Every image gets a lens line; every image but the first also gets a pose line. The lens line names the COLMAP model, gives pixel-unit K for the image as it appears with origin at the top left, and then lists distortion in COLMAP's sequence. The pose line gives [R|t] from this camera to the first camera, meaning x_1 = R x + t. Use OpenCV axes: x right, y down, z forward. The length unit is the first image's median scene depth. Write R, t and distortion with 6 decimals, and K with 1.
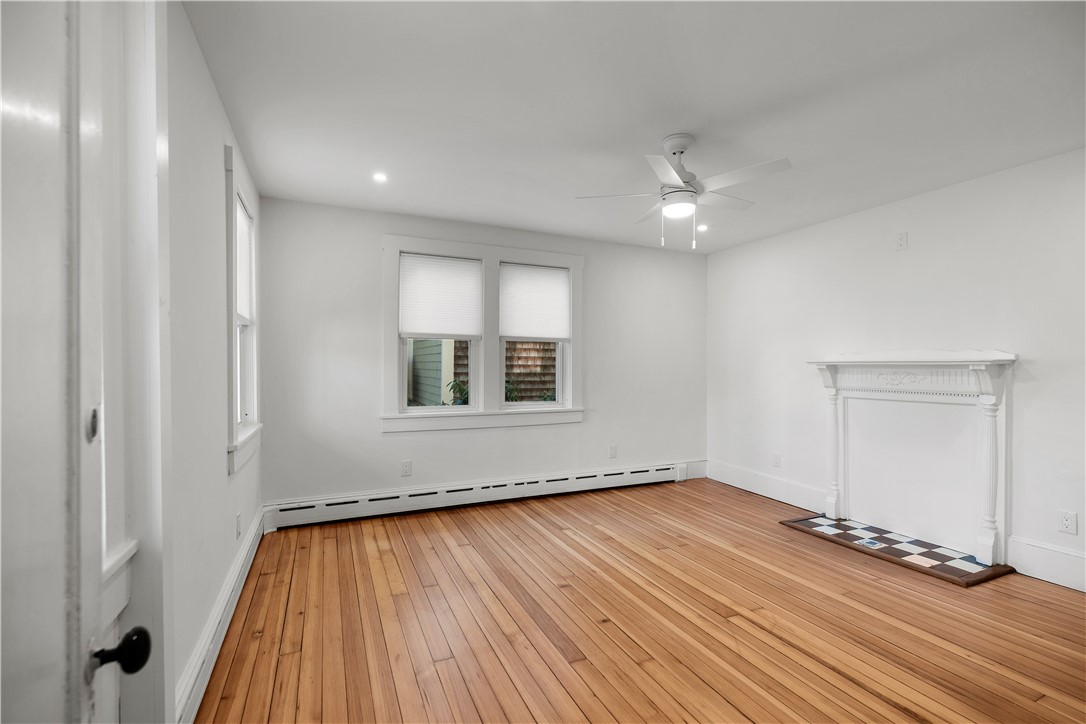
lens RADIAL K [[492.3, 0, 543.0], [0, 492.3, 362.0], [0, 0, 1]] dist [0.002208, 0.000375]
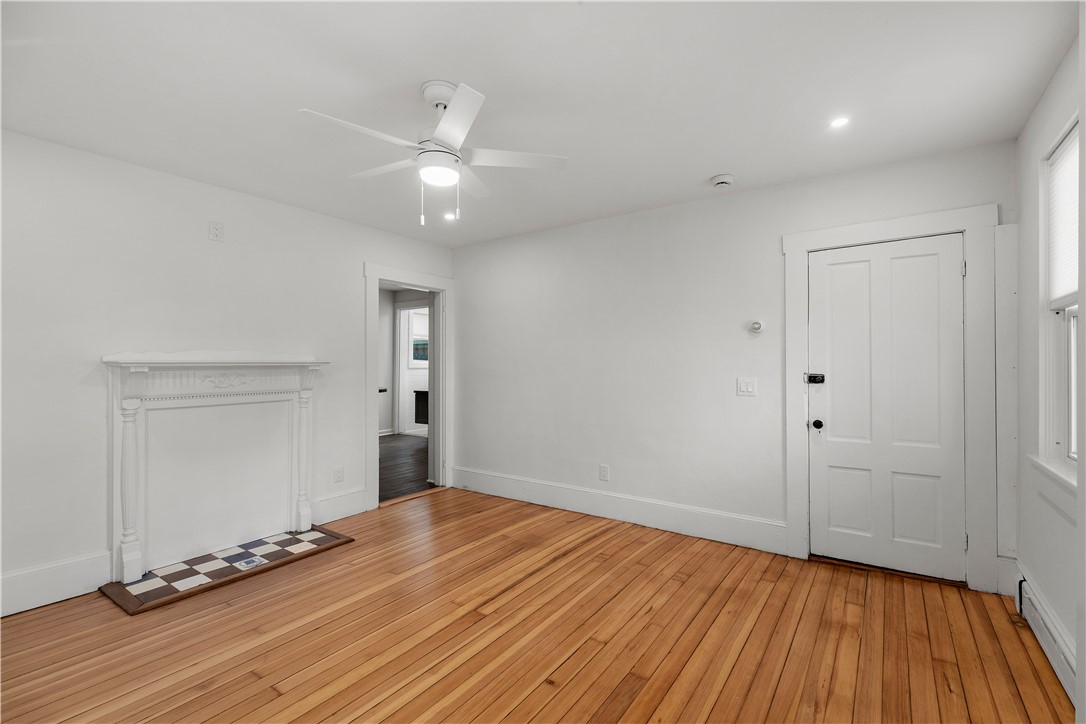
lens RADIAL K [[488.5, 0, 552.5], [0, 488.5, 360.1], [0, 0, 1]] dist [0.003094, 0.000464]
pose [[-0.526558, 0.005026, 0.850124, -0.389213], [-0.003845, 0.999958, -0.008294, -0.000306], [-0.850130, -0.007636, -0.526517, 0.982364]]
